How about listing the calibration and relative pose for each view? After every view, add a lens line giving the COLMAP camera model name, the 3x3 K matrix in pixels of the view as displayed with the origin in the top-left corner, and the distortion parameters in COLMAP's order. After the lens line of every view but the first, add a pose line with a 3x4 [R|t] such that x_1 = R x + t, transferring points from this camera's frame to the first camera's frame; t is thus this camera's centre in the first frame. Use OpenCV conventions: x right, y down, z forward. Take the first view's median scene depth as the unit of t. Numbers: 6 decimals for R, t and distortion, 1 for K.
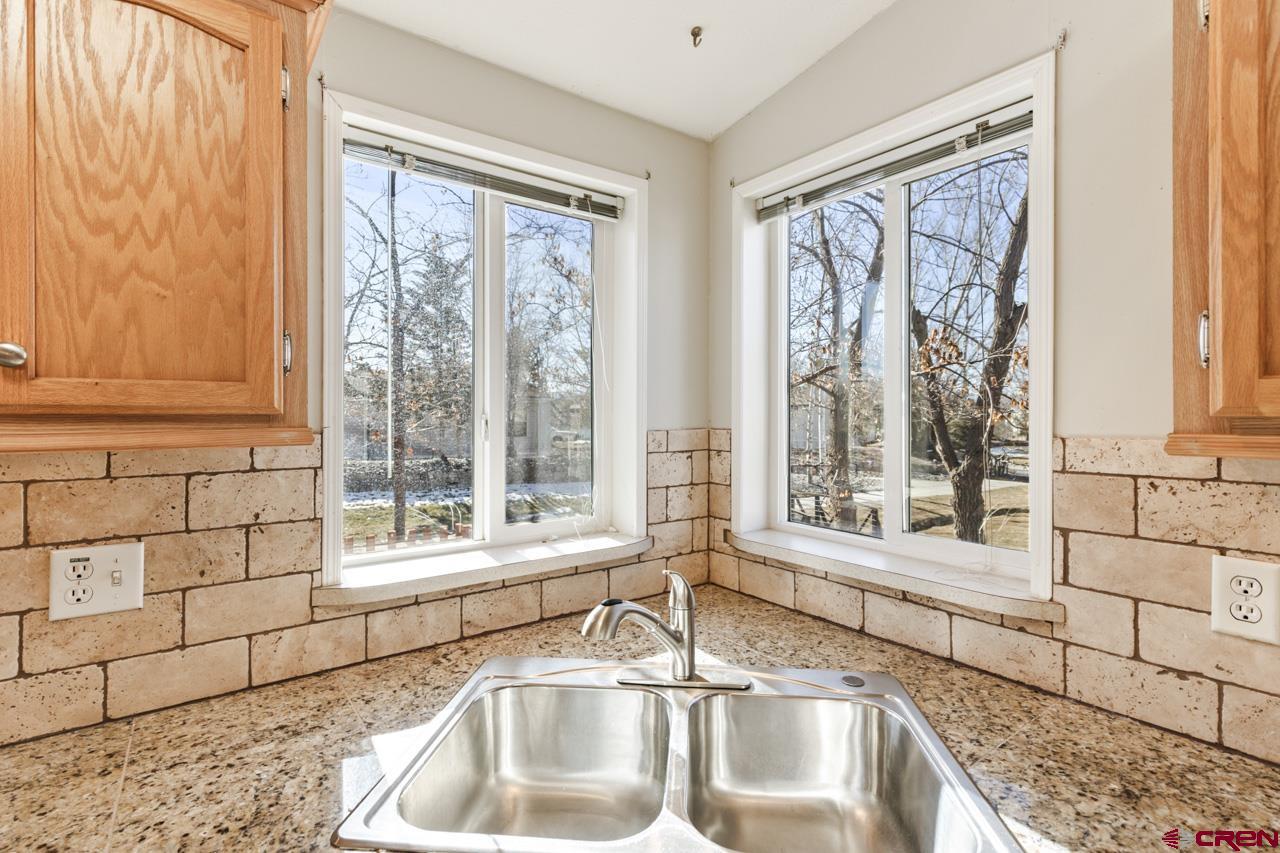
lens RADIAL K [[587.9, 0, 645.8], [0, 587.9, 410.1], [0, 0, 1]] dist [-0.001152, -0.000355]
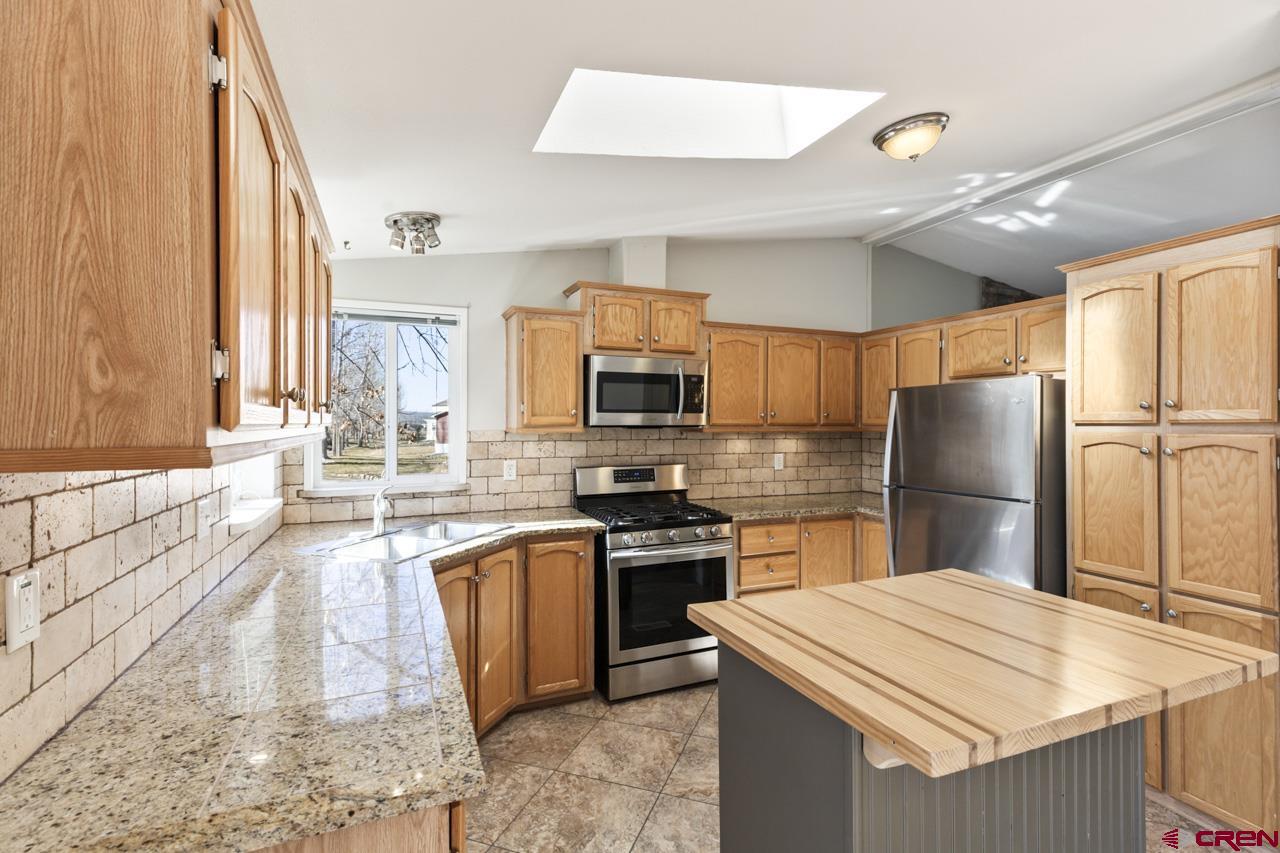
lens RADIAL K [[579.8, 0, 640.0], [0, 579.8, 426.5], [0, 0, 1]] dist [0.003243, 0.000477]
pose [[0.223687, -0.005787, 0.974644, -1.753455], [-0.007737, 0.999940, 0.007713, -0.008637], [-0.974630, -0.009266, 0.223629, -0.493997]]
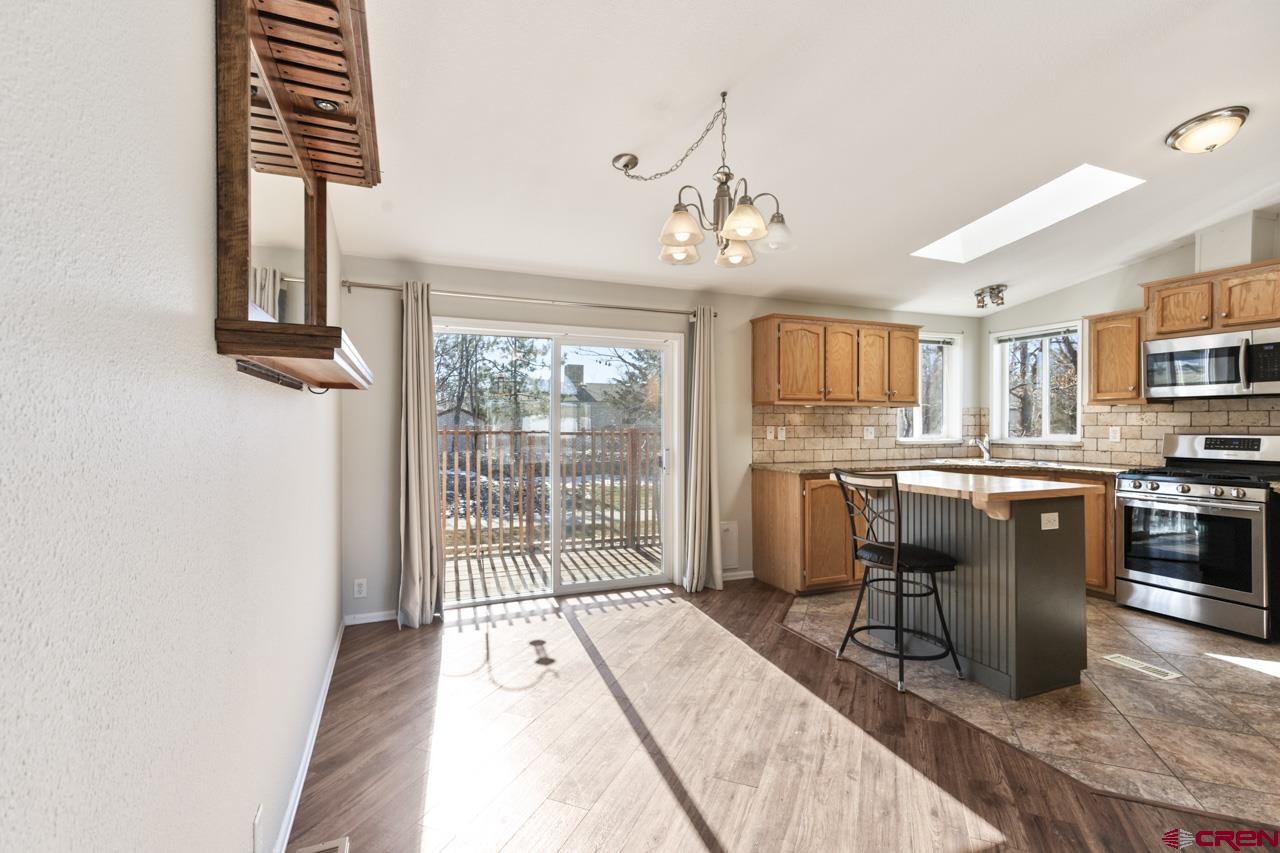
lens RADIAL K [[592.8, 0, 640.0], [0, 592.8, 426.5], [0, 0, 1]] dist [-0.001559, -0.000293]
pose [[0.969773, 0.002144, -0.244001, -1.225816], [0.001265, 0.999904, 0.013814, 0.115224], [0.244007, -0.013705, 0.969677, -3.501269]]
